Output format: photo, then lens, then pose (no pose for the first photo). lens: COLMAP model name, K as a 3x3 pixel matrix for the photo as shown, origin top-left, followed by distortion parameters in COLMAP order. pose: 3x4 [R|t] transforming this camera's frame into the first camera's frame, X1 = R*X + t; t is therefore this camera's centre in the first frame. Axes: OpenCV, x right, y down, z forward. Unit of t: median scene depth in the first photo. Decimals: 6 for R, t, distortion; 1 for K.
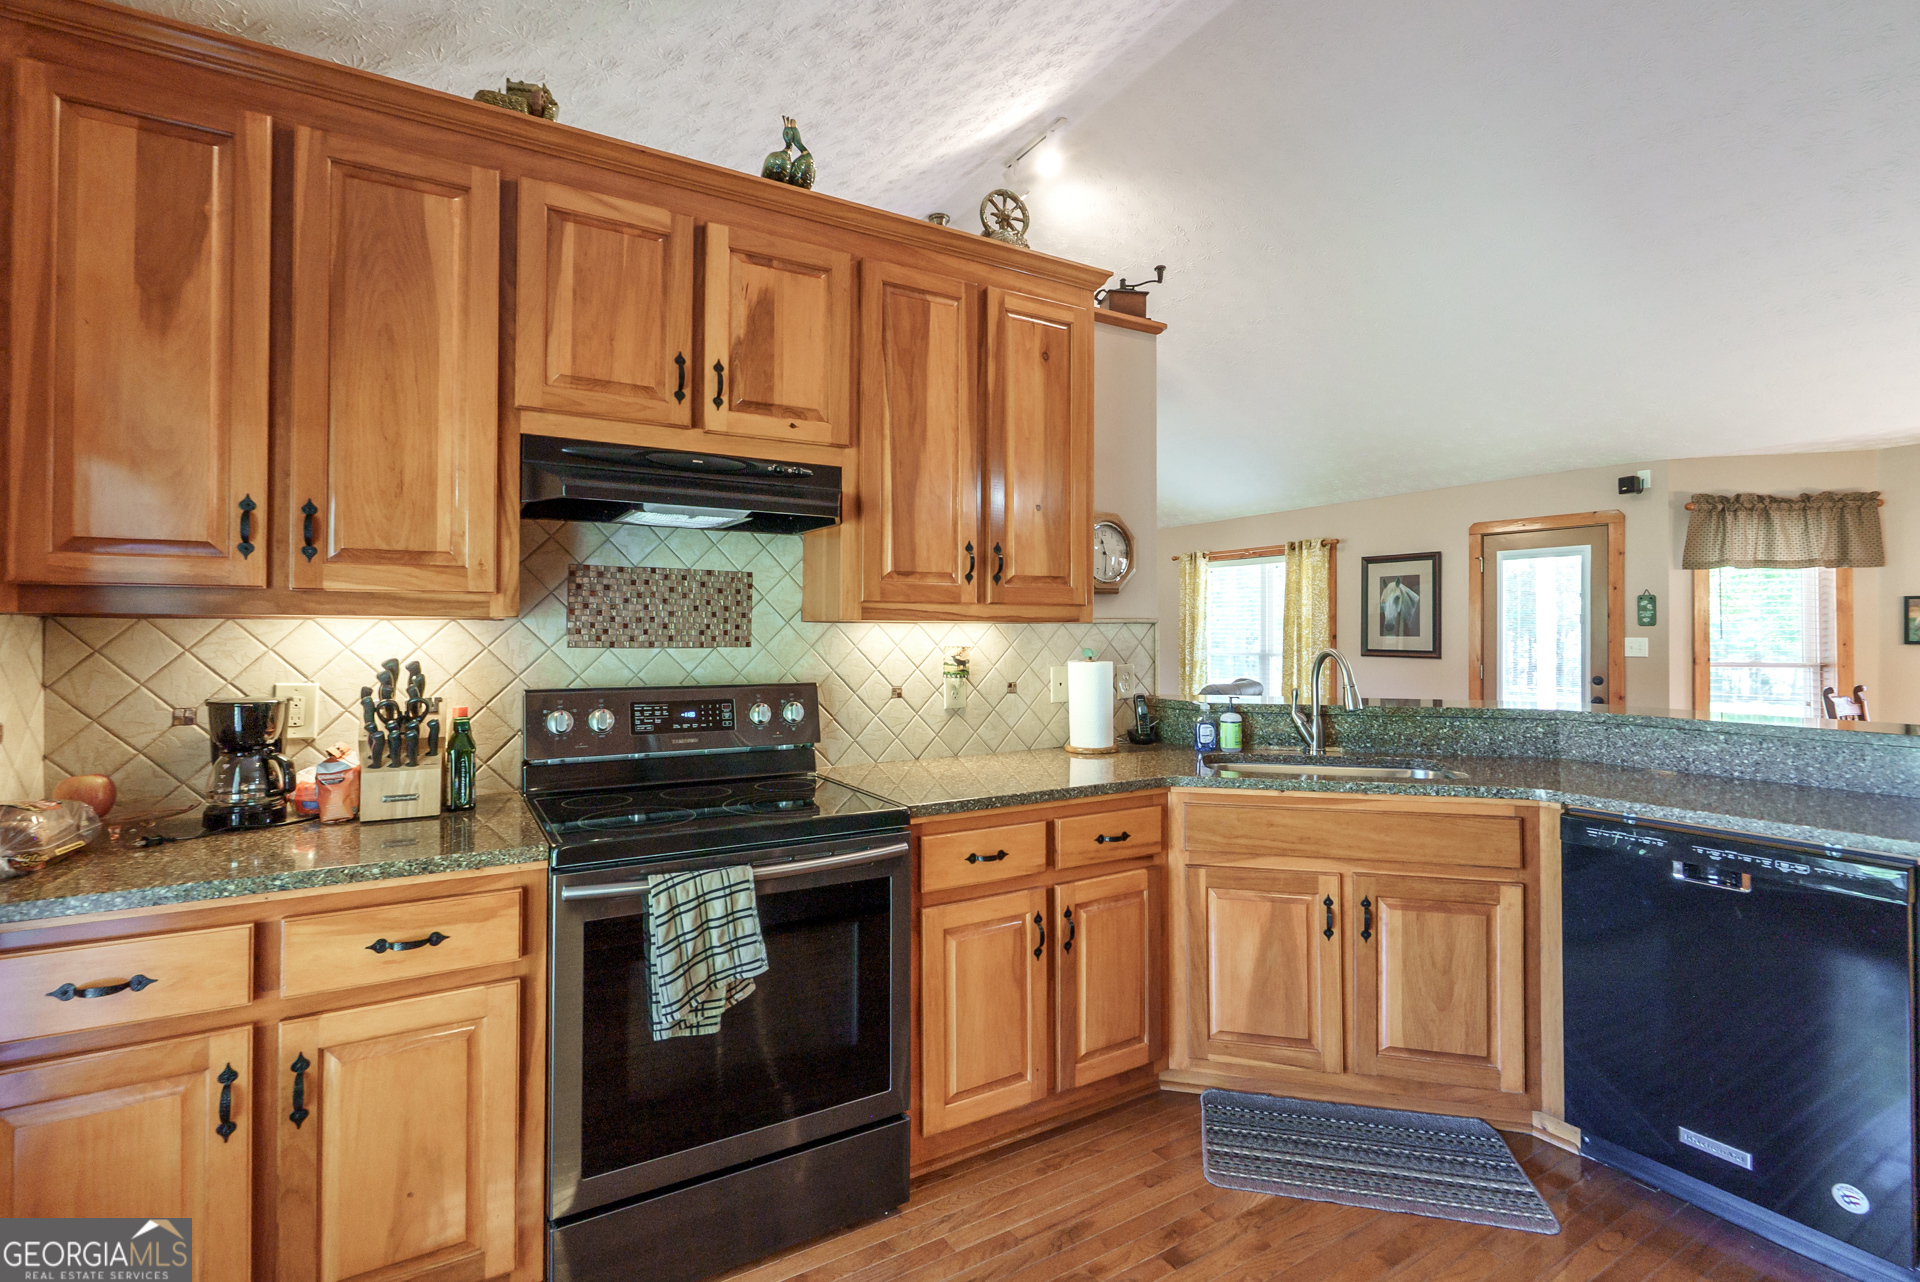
lens RADIAL K [[900.8, 0, 953.6], [0, 900.8, 602.4], [0, 0, 1]] dist [0.006579, 0.000945]
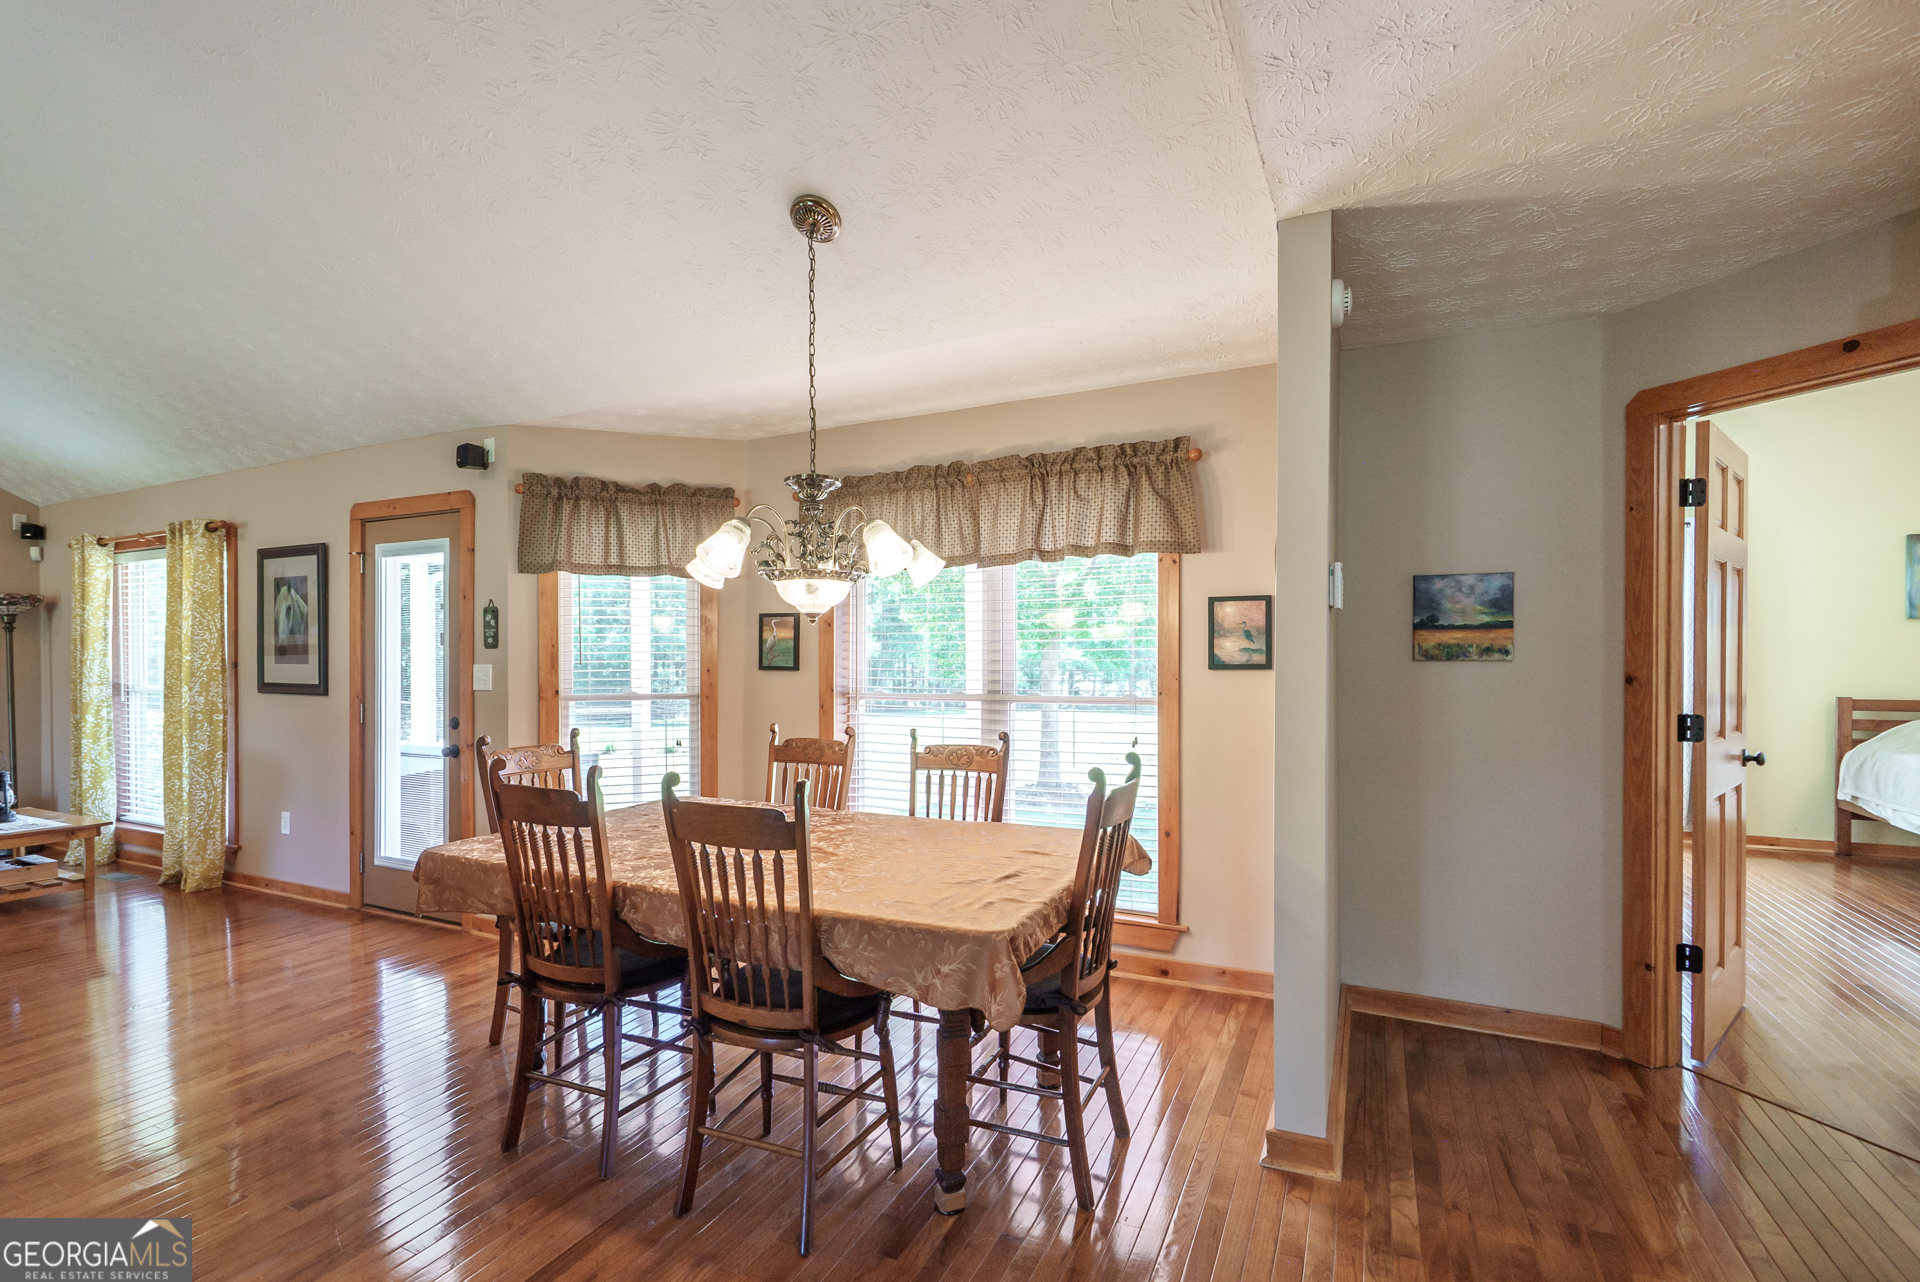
lens RADIAL K [[879.2, 0, 962.9], [0, 879.2, 673.5], [0, 0, 1]] dist [0.000935, 0.001517]
pose [[0.842925, -0.013685, 0.537857, 0.588680], [-0.013912, 0.998788, 0.047216, 0.005743], [-0.537851, -0.047283, 0.841713, 0.149867]]
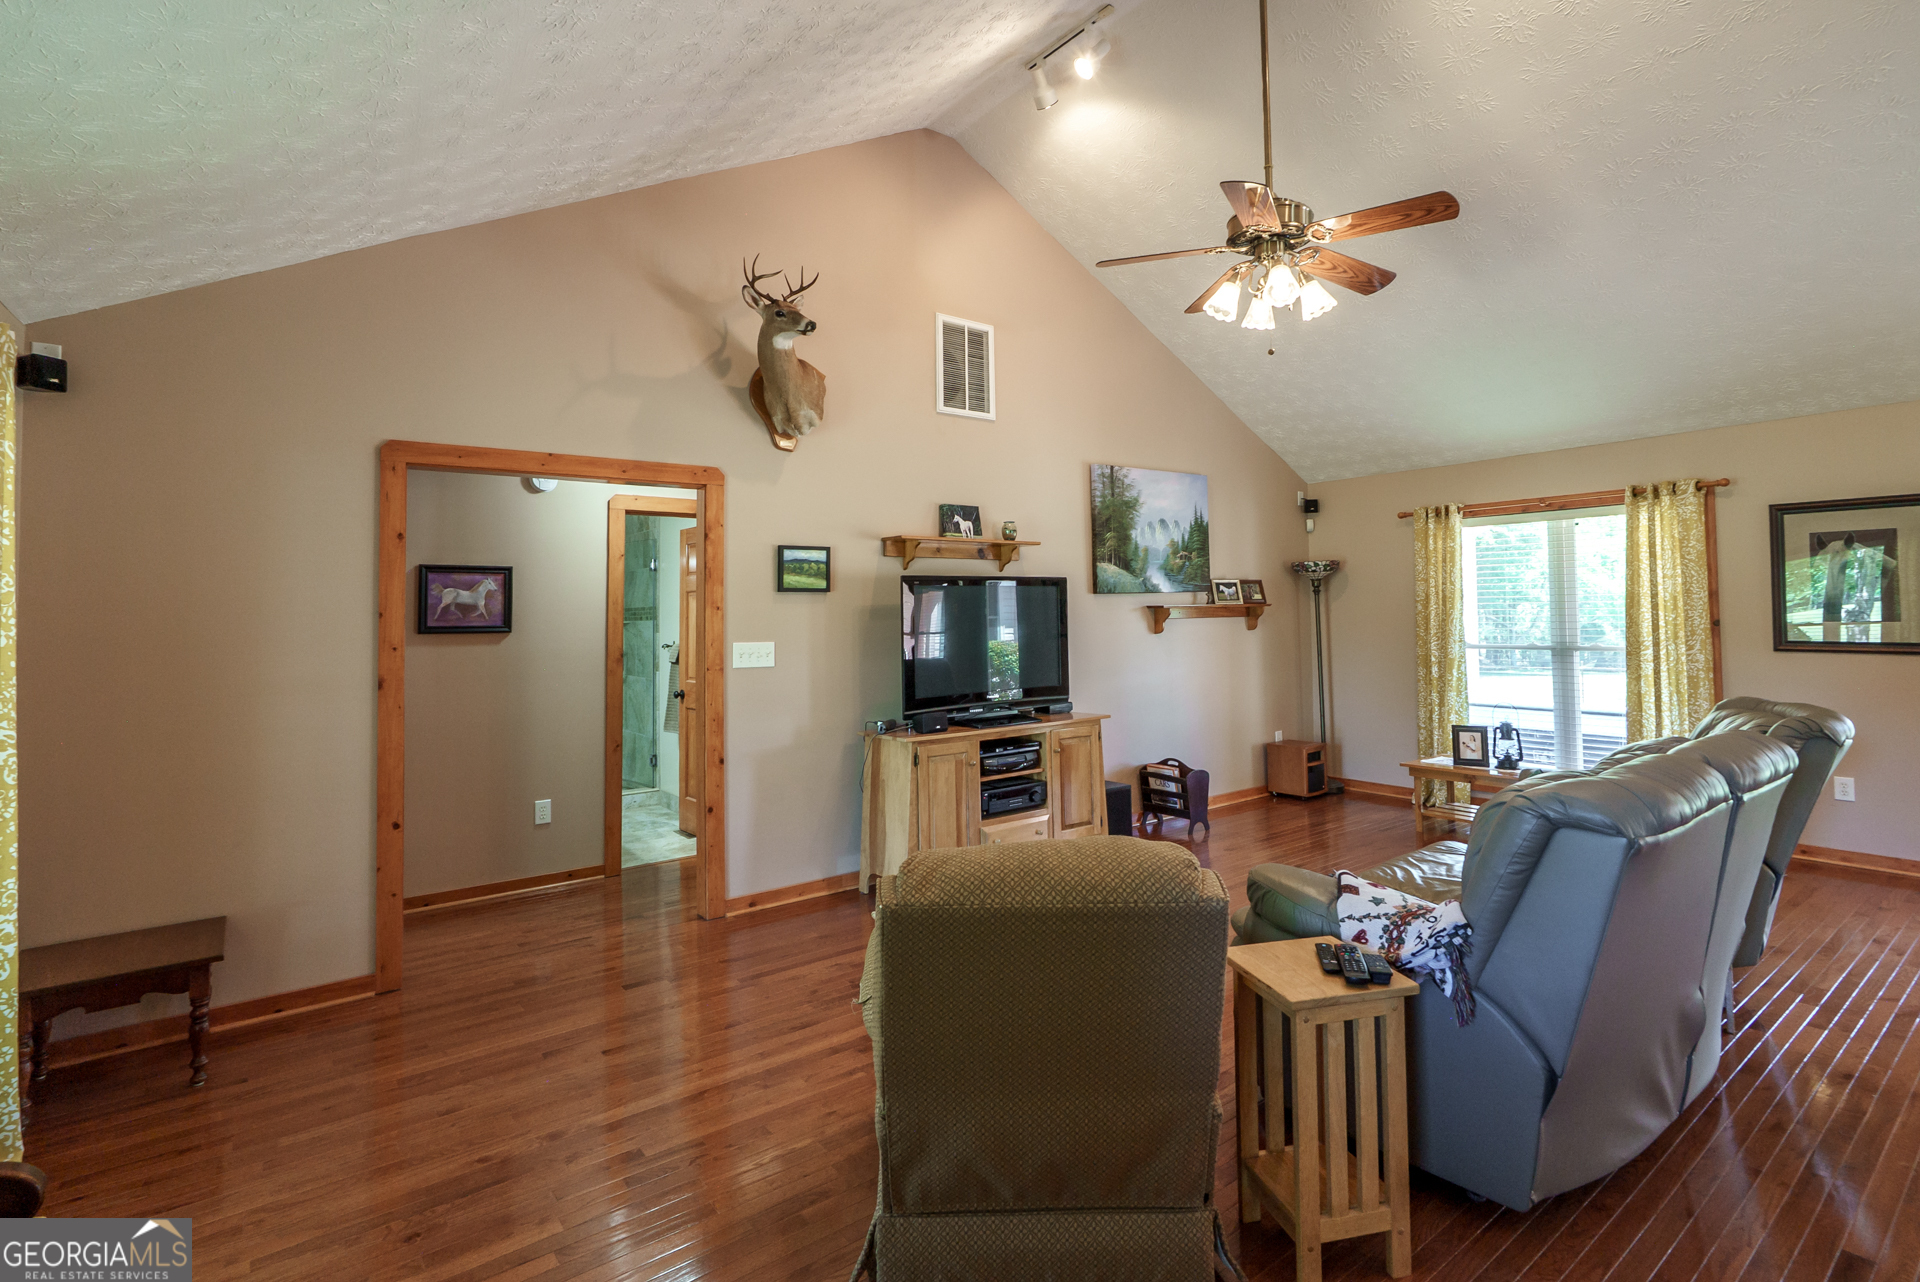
lens RADIAL K [[914.3, 0, 966.2], [0, 914.3, 588.2], [0, 0, 1]] dist [-0.000300, 0.000524]
pose [[0.995238, -0.007236, 0.097206, -0.227950], [0.006942, 0.999970, 0.003362, 0.005846], [-0.097228, -0.002671, 0.995259, 0.411142]]
